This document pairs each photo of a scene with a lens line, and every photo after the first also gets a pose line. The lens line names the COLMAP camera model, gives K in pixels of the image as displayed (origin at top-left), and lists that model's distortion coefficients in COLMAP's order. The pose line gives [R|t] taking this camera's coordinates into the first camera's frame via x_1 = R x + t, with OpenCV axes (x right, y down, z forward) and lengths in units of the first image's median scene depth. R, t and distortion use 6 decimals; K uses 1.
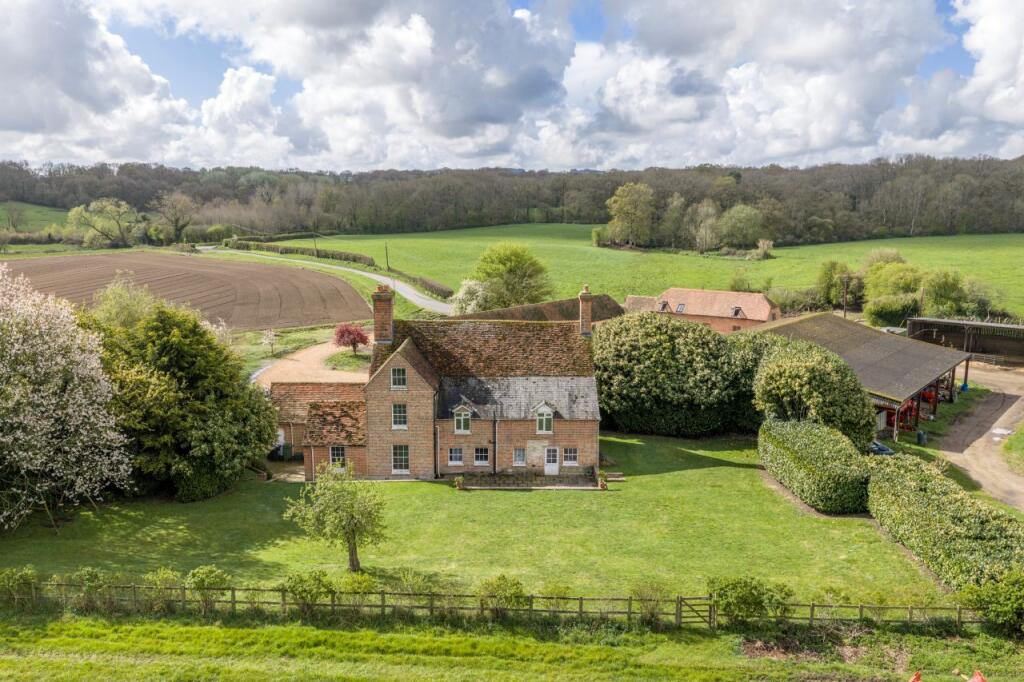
lens RADIAL K [[845.1, 0, 510.2], [0, 845.1, 347.5], [0, 0, 1]] dist [0.021759, -0.035225]
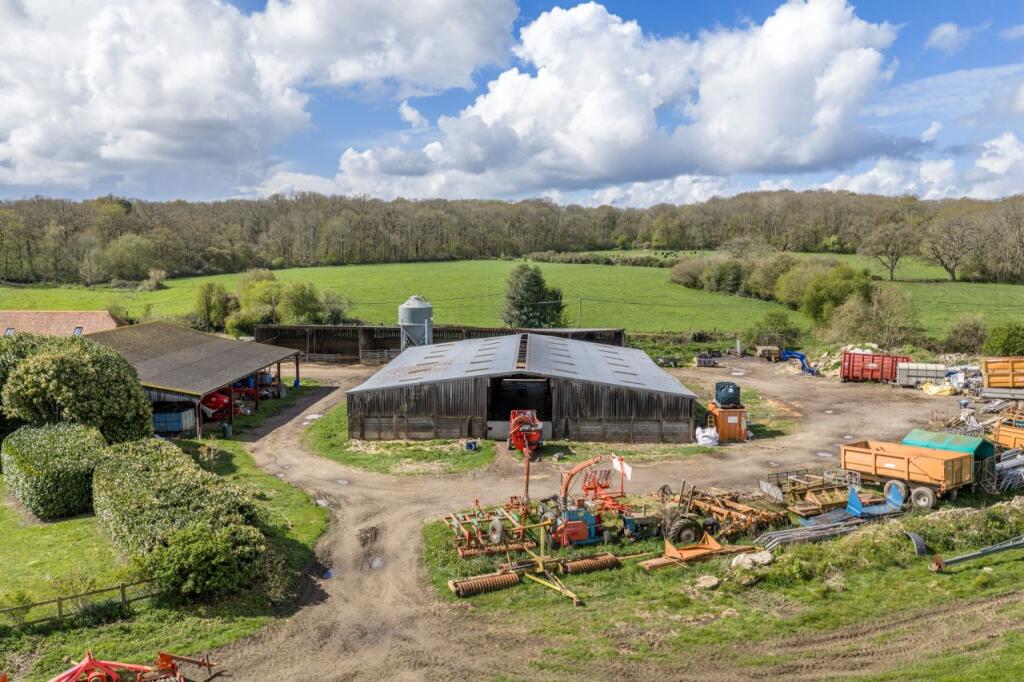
lens RADIAL K [[845.1, 0, 510.2], [0, 845.1, 347.5], [0, 0, 1]] dist [0.021759, -0.035225]
pose [[0.799347, -0.071679, 0.596579, 0.199065], [0.101096, 0.994749, -0.015939, 0.068794], [-0.592304, 0.073052, 0.802396, 0.032577]]
